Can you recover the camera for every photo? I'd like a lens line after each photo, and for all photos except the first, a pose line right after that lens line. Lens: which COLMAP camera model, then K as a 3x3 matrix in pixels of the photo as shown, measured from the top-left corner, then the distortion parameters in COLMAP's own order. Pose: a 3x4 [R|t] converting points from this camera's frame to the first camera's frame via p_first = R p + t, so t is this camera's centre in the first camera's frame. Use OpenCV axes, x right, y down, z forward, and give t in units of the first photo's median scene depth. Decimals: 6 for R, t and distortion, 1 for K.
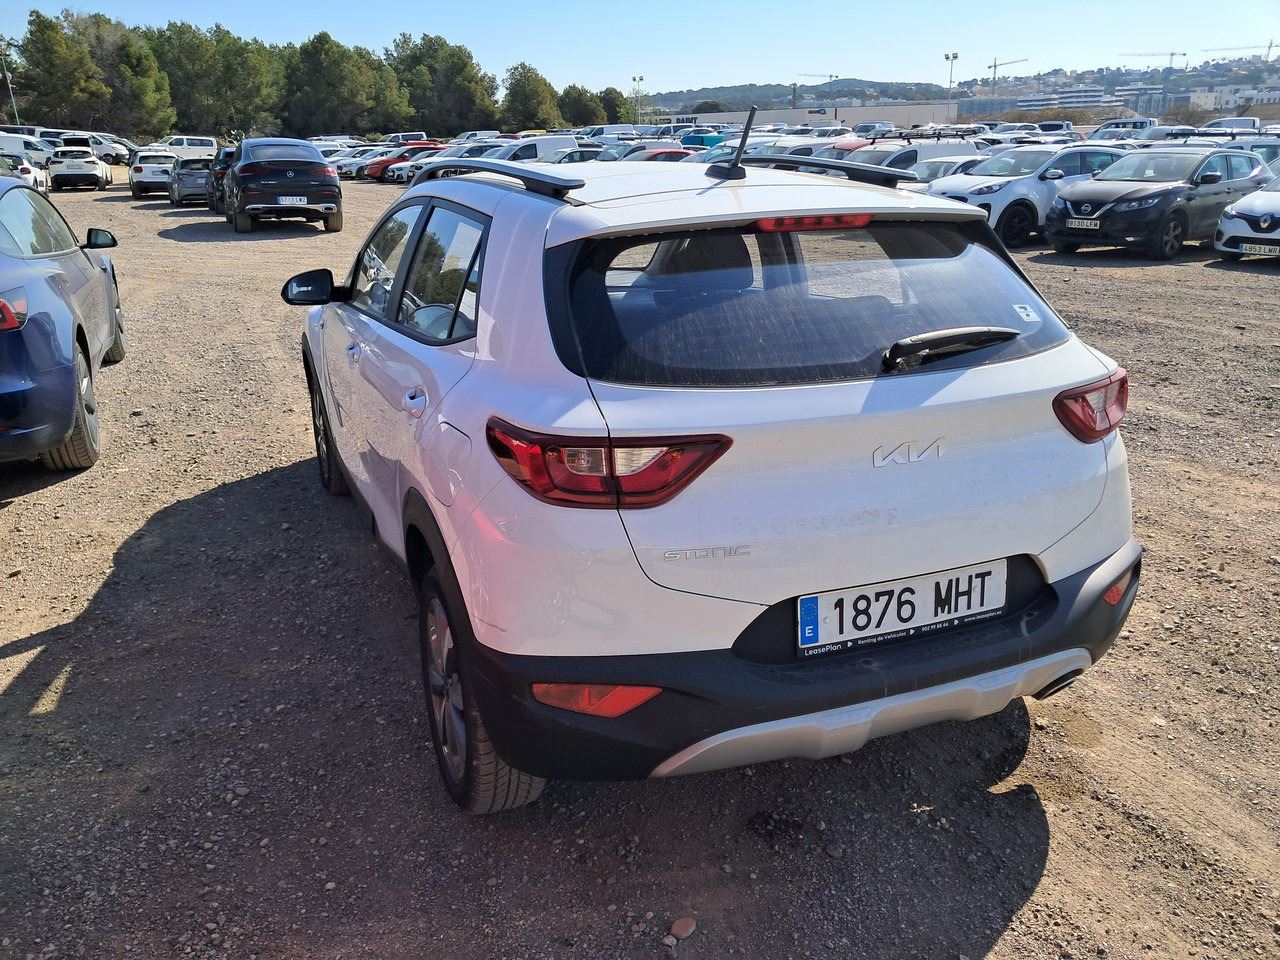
lens RADIAL K [[1002.1, 0, 639.6], [0, 1002.1, 493.3], [0, 0, 1]] dist [-0.001390, 0.007212]
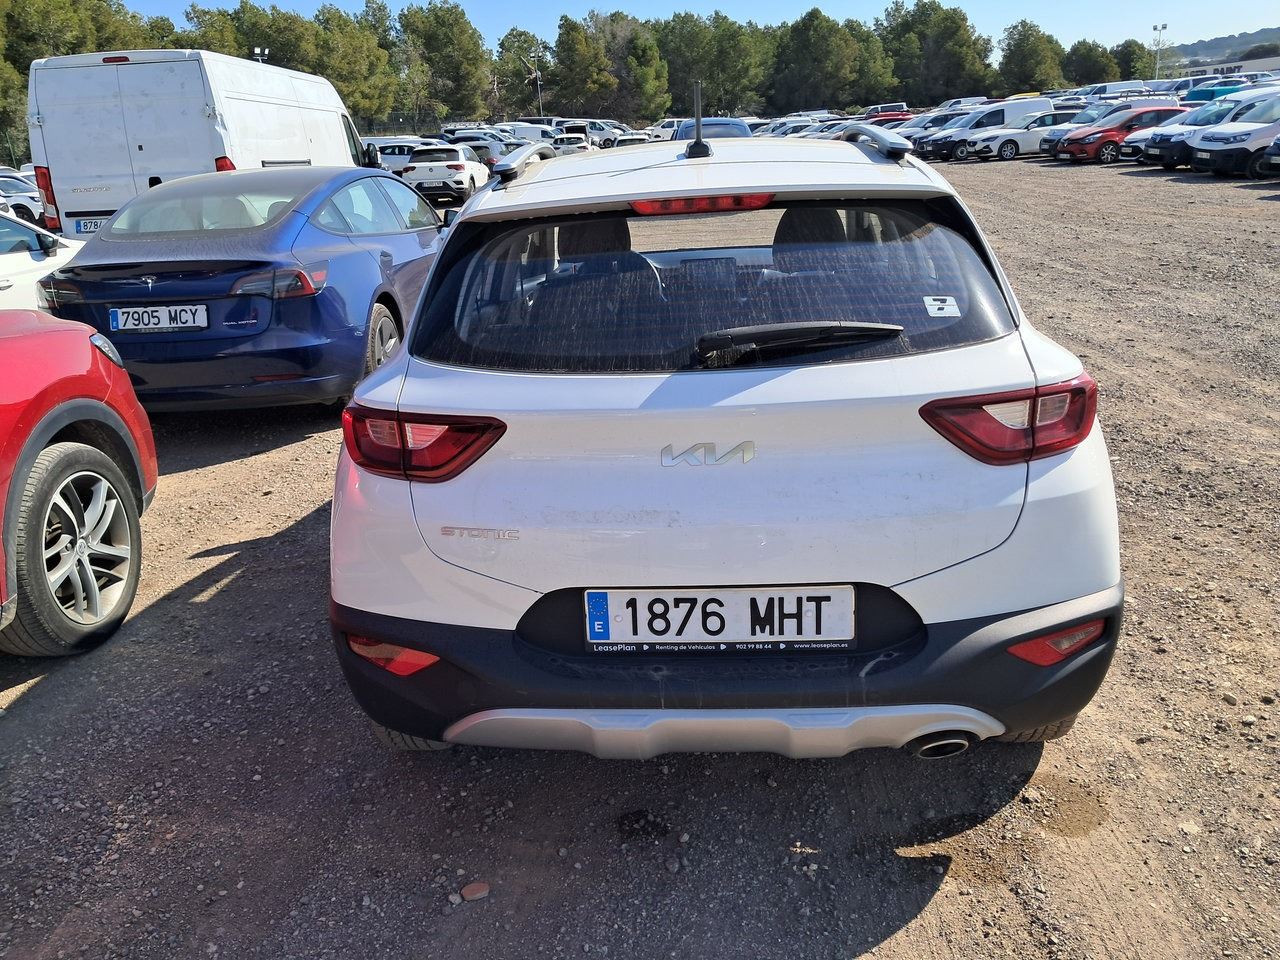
lens RADIAL K [[1009.9, 0, 640.0], [0, 1009.9, 480.0], [0, 0, 1]] dist [0.024104, -0.032491]
pose [[0.900128, 0.101859, -0.423549, 0.559032], [-0.097615, 0.994717, 0.031767, -0.036333], [0.424547, 0.012750, 0.905316, 0.112615]]
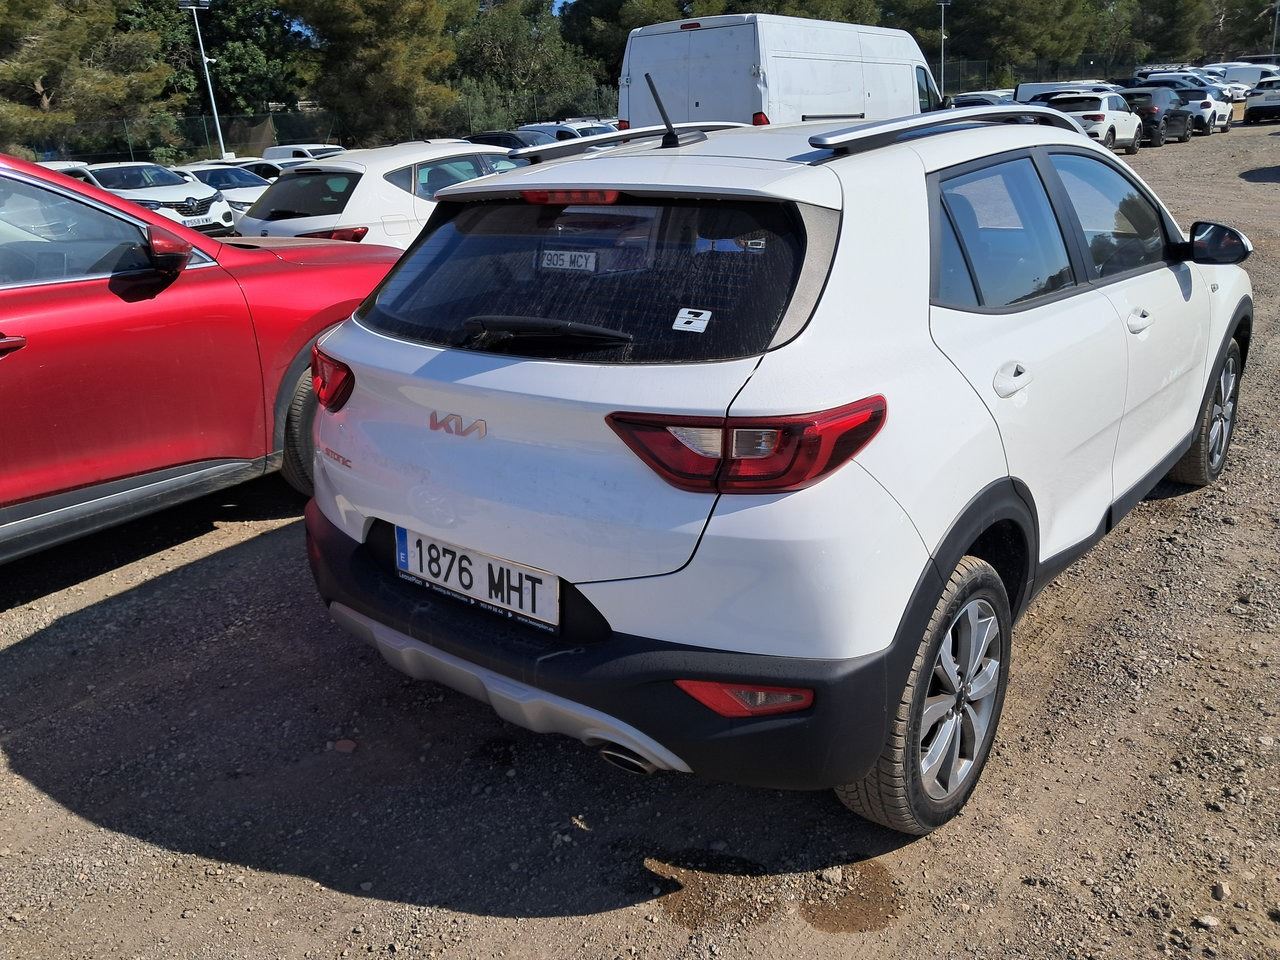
lens RADIAL K [[1025.0, 0, 613.5], [0, 1025.0, 456.2], [0, 0, 1]] dist [0.061039, -0.096530]
pose [[0.471181, 0.254081, -0.844648, 1.144152], [-0.238134, 0.958696, 0.155546, -0.195221], [0.849282, 0.127849, 0.512225, 0.540164]]
